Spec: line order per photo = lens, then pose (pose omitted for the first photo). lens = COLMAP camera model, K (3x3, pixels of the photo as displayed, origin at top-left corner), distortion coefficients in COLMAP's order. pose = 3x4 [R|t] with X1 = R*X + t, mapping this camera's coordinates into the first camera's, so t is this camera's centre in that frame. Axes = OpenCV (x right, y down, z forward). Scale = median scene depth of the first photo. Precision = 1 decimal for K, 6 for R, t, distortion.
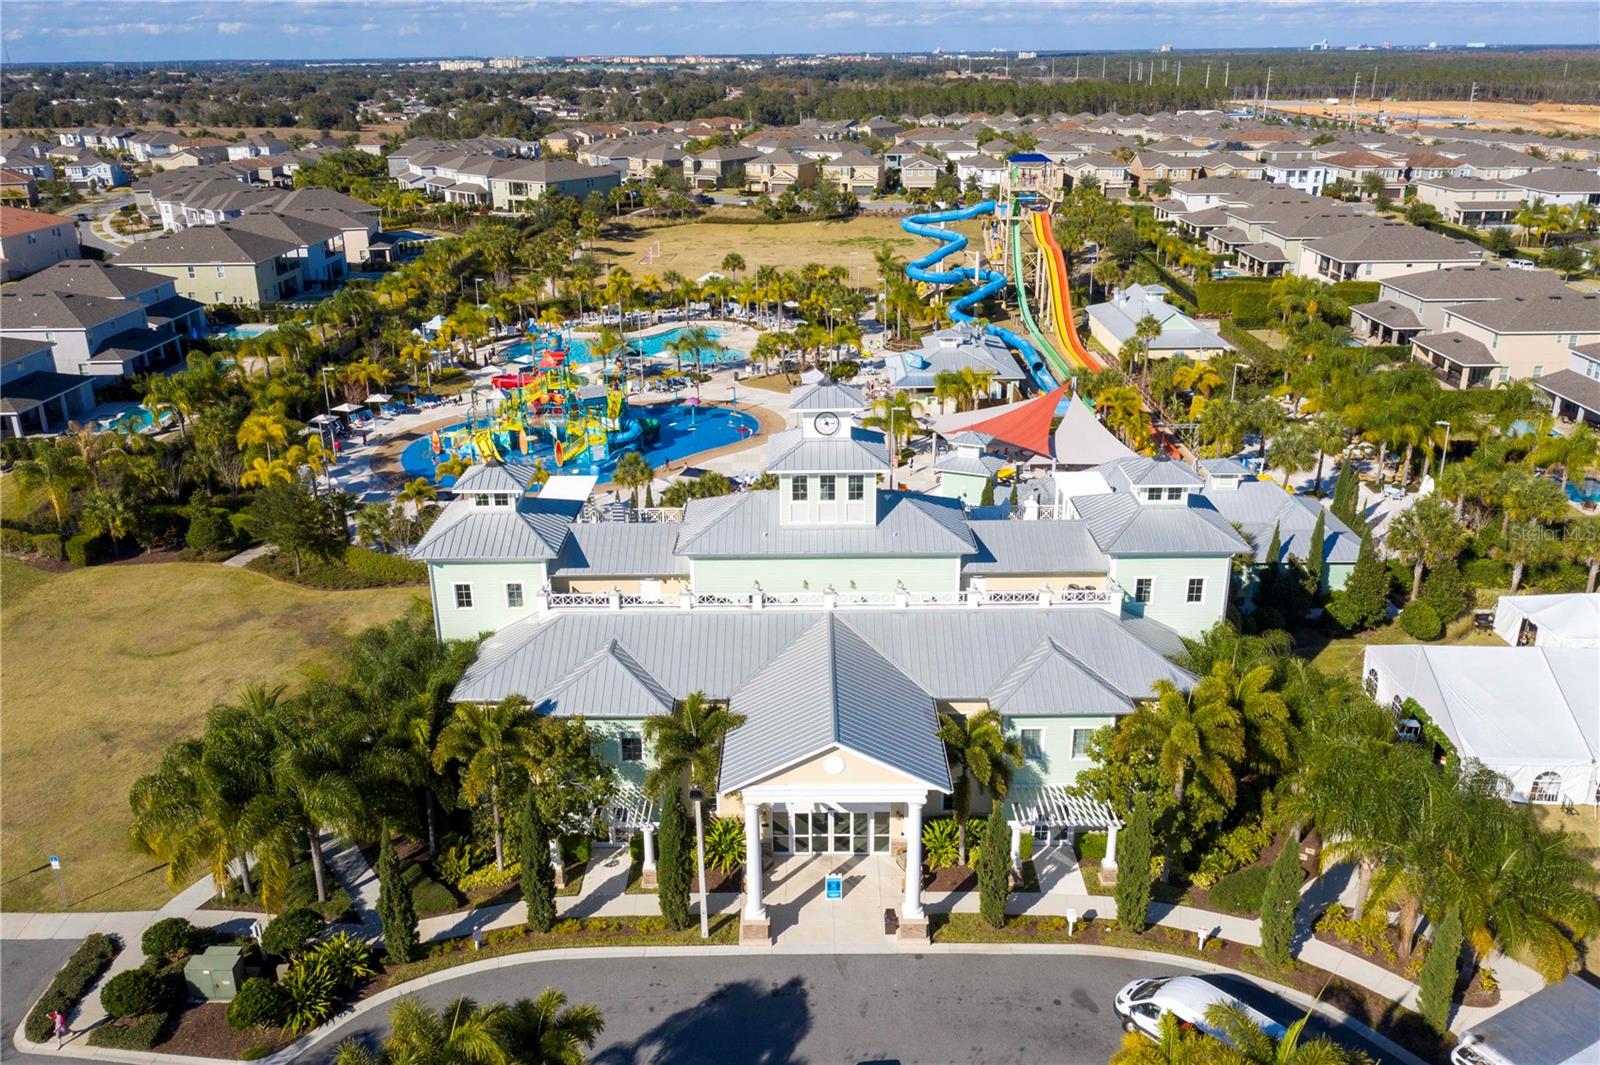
lens RADIAL K [[1281.6, 0, 798.0], [0, 1281.6, 532.4], [0, 0, 1]] dist [0.001584, 0.003397]
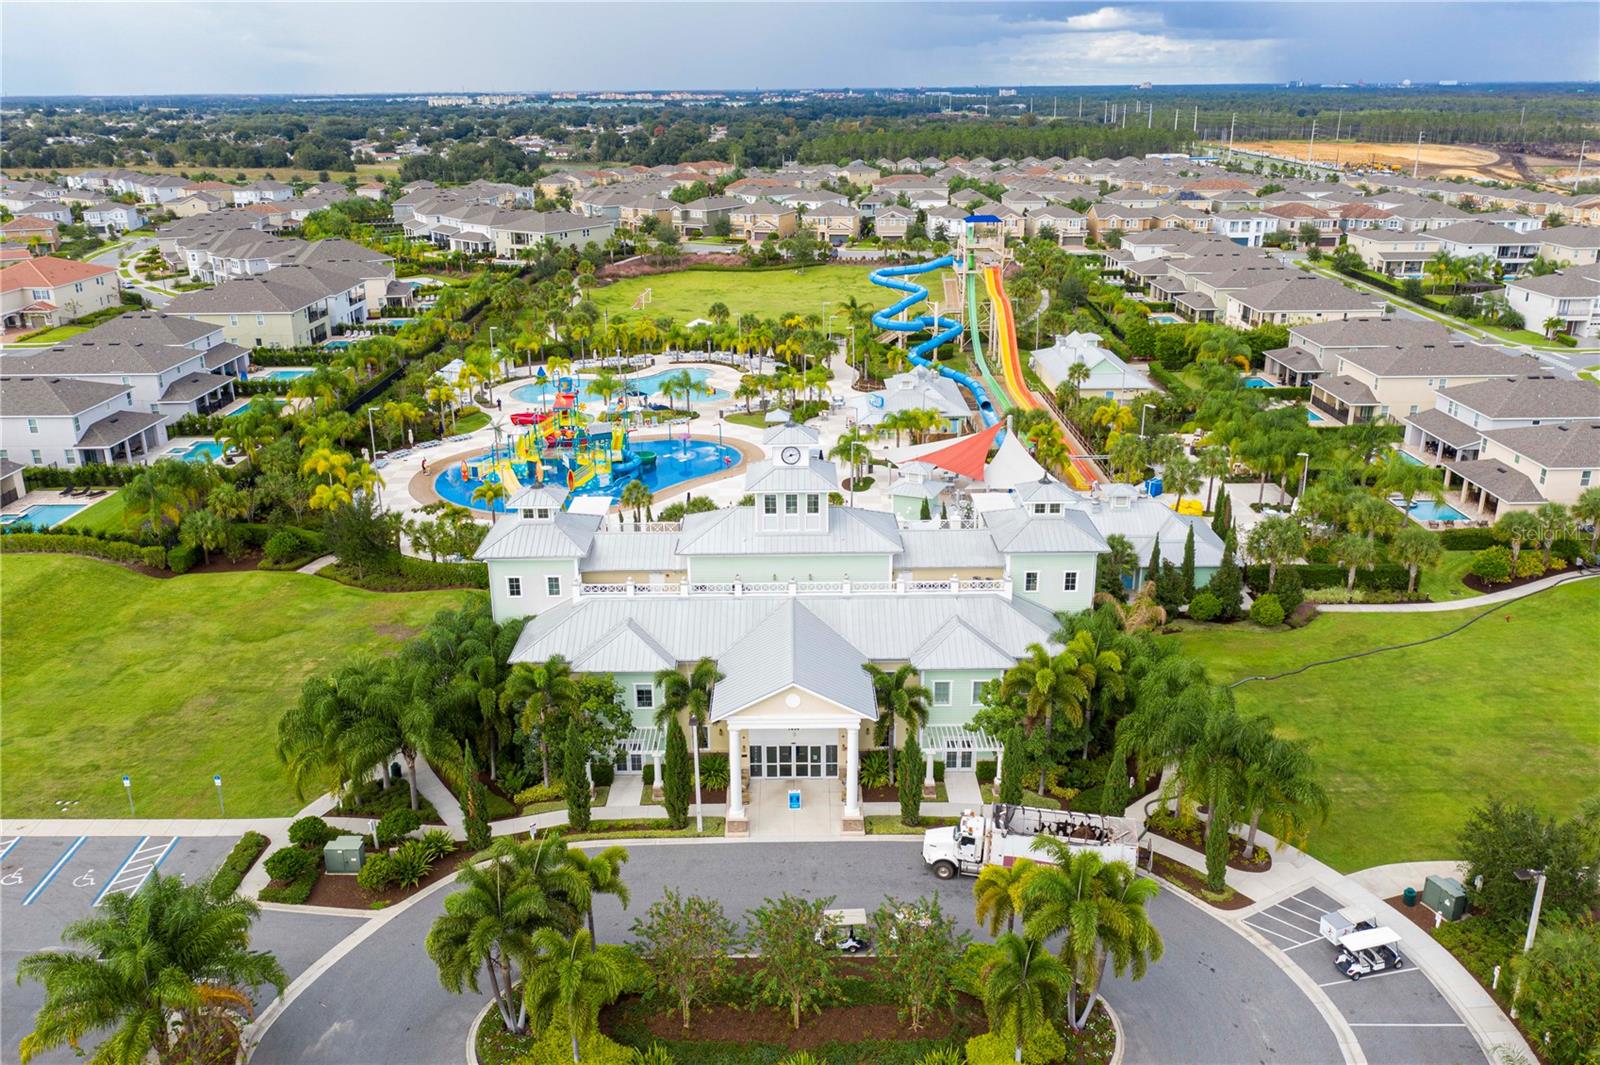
lens RADIAL K [[1281.6, 0, 799.5], [0, 1281.6, 541.0], [0, 0, 1]] dist [0.001584, 0.003397]
pose [[0.999915, -0.001548, 0.012955, 0.008354], [0.001775, 0.999845, -0.017494, 0.015831], [-0.012926, 0.017516, 0.999763, -0.191377]]
